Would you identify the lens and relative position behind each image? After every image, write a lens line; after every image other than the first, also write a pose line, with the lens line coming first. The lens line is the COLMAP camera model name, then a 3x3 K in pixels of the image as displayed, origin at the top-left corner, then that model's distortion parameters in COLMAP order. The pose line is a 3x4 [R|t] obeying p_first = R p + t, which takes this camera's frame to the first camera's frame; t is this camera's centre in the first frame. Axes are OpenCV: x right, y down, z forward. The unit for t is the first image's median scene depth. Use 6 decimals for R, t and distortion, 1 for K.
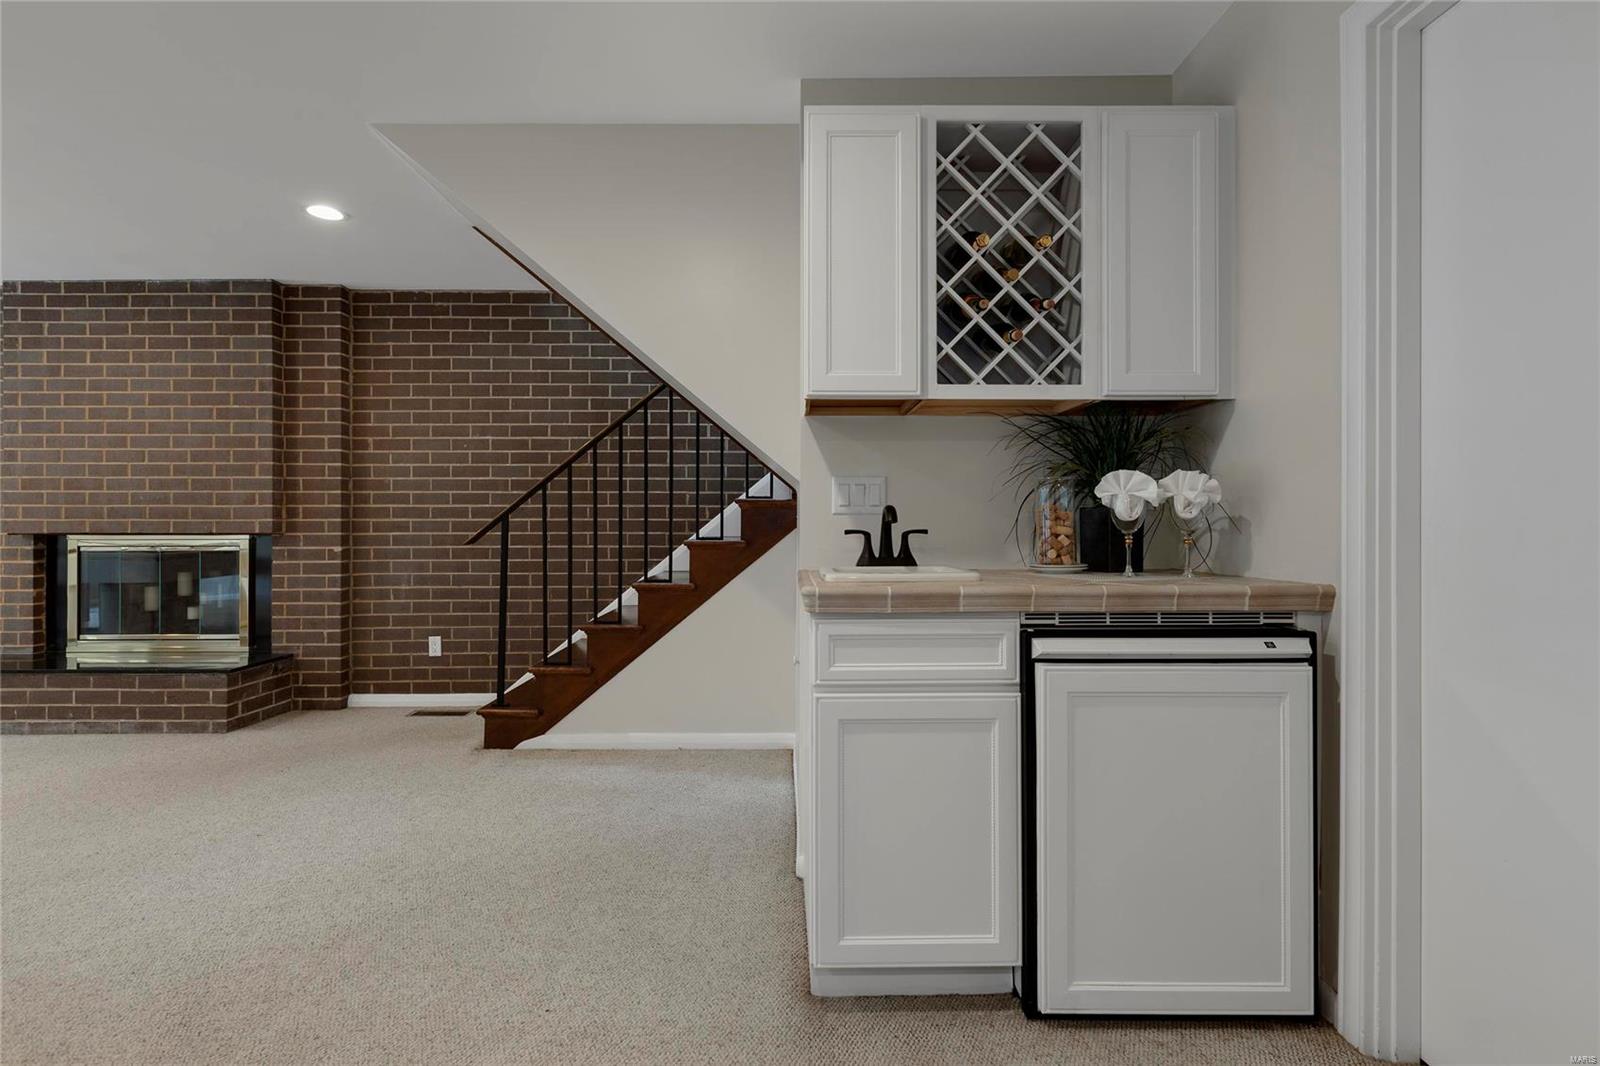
lens RADIAL K [[760.6, 0, 796.5], [0, 760.6, 516.1], [0, 0, 1]] dist [0.017261, -0.001356]
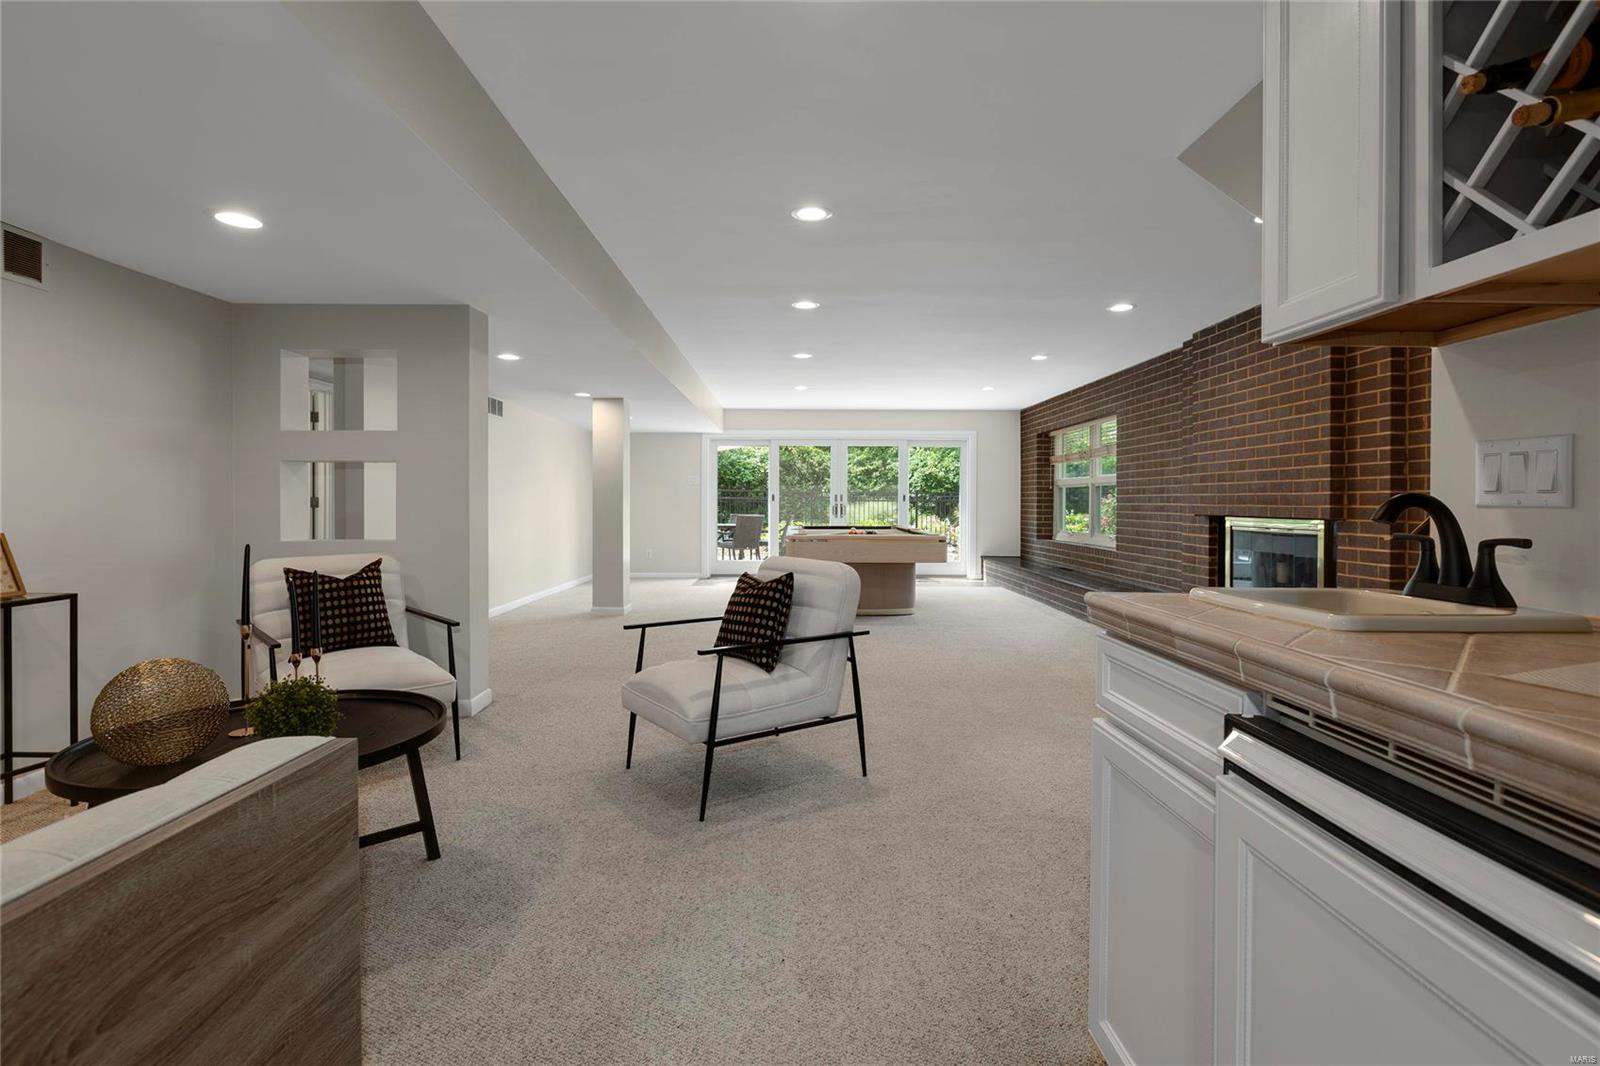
lens RADIAL K [[760.6, 0, 778.8], [0, 760.6, 512.2], [0, 0, 1]] dist [0.017261, -0.001356]
pose [[-0.014173, 0.014429, -0.999795, 0.365050], [0.003928, 0.999889, 0.014375, -0.004991], [0.999892, -0.003723, -0.014228, 0.269945]]
